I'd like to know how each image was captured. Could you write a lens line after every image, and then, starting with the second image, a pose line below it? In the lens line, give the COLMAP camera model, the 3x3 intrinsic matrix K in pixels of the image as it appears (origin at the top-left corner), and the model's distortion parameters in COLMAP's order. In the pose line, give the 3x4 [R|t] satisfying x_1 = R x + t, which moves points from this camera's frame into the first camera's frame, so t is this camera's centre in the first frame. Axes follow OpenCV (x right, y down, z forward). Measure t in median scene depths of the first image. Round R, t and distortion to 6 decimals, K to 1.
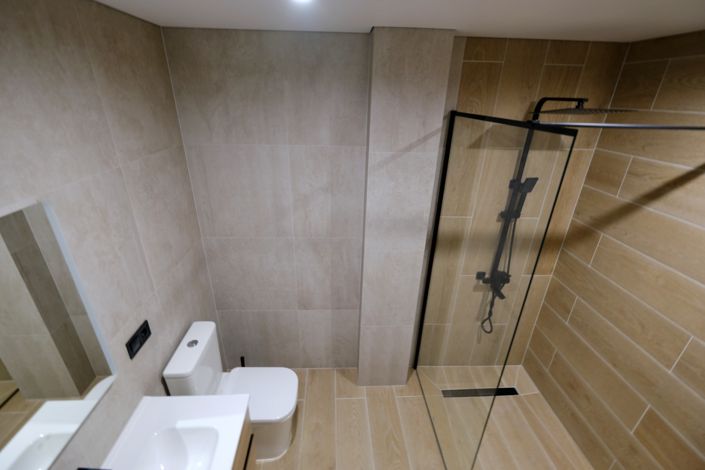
lens RADIAL K [[307.9, 0, 348.7], [0, 307.9, 232.7], [0, 0, 1]] dist [-0.000458, -0.000438]
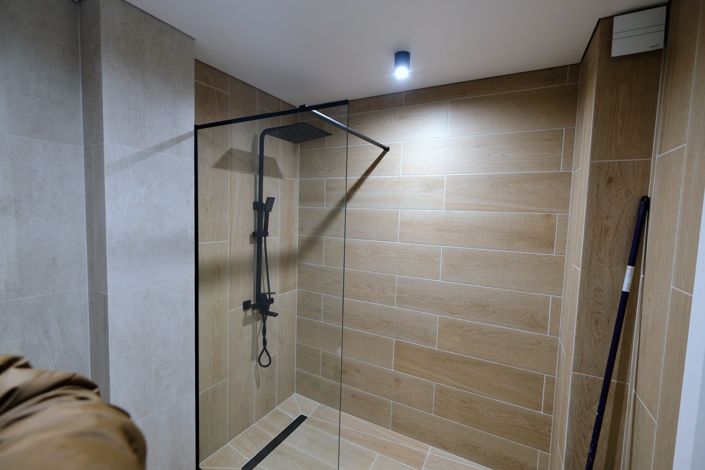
lens RADIAL K [[307.9, 0, 348.7], [0, 307.9, 232.7], [0, 0, 1]] dist [-0.000458, -0.000438]
pose [[0.529487, -0.062643, 0.846002, -0.214207], [0.332211, 0.932930, -0.138842, 0.189445], [-0.780563, 0.354566, 0.514785, 0.219230]]
